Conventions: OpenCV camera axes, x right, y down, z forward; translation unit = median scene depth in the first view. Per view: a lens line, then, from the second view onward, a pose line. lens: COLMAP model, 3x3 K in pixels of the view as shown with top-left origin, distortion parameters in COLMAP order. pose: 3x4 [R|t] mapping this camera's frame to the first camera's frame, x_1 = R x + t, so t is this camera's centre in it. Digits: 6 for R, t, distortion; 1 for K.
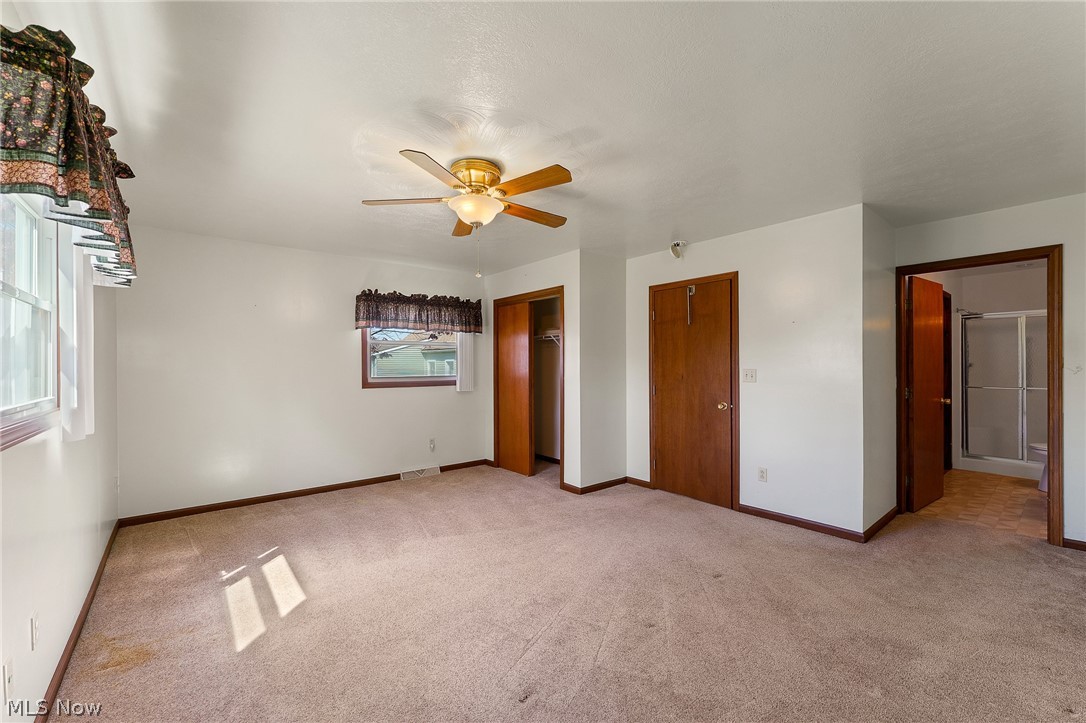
lens RADIAL K [[430.1, 0, 546.9], [0, 430.1, 363.6], [0, 0, 1]] dist [-0.003462, 0.000627]
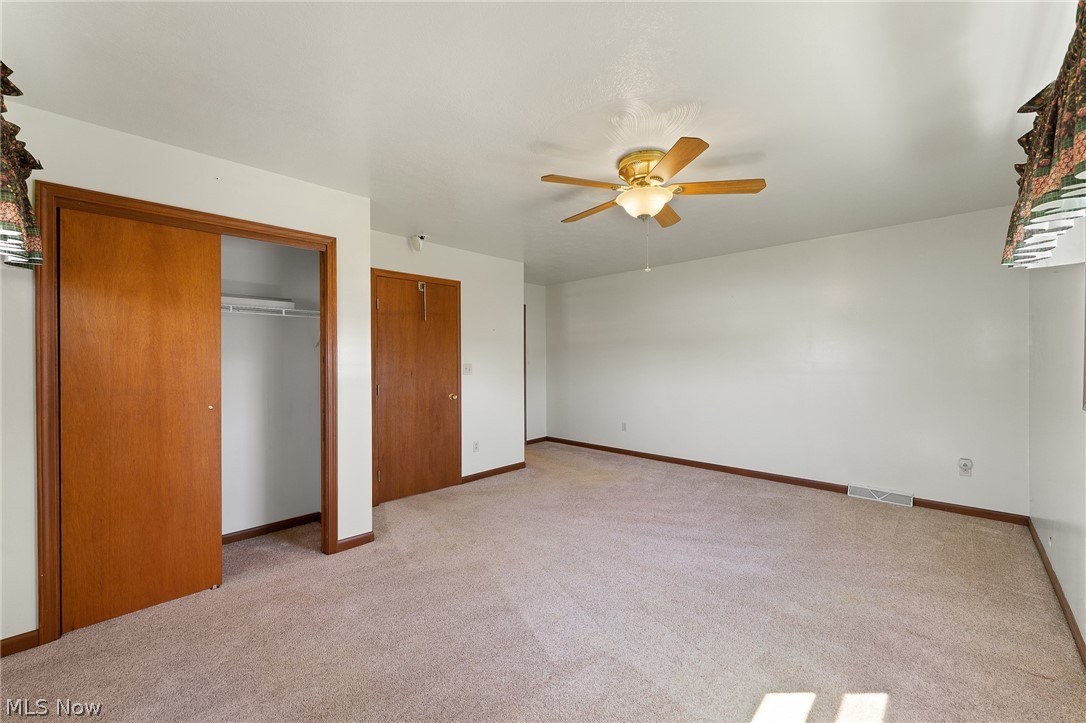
lens RADIAL K [[430.1, 0, 544.6], [0, 430.1, 361.8], [0, 0, 1]] dist [-0.003462, 0.000627]
pose [[-0.097190, -0.001795, 0.995264, -0.757954], [0.005670, 0.999981, 0.002357, 0.005661], [-0.995250, 0.005872, -0.097178, 0.888367]]
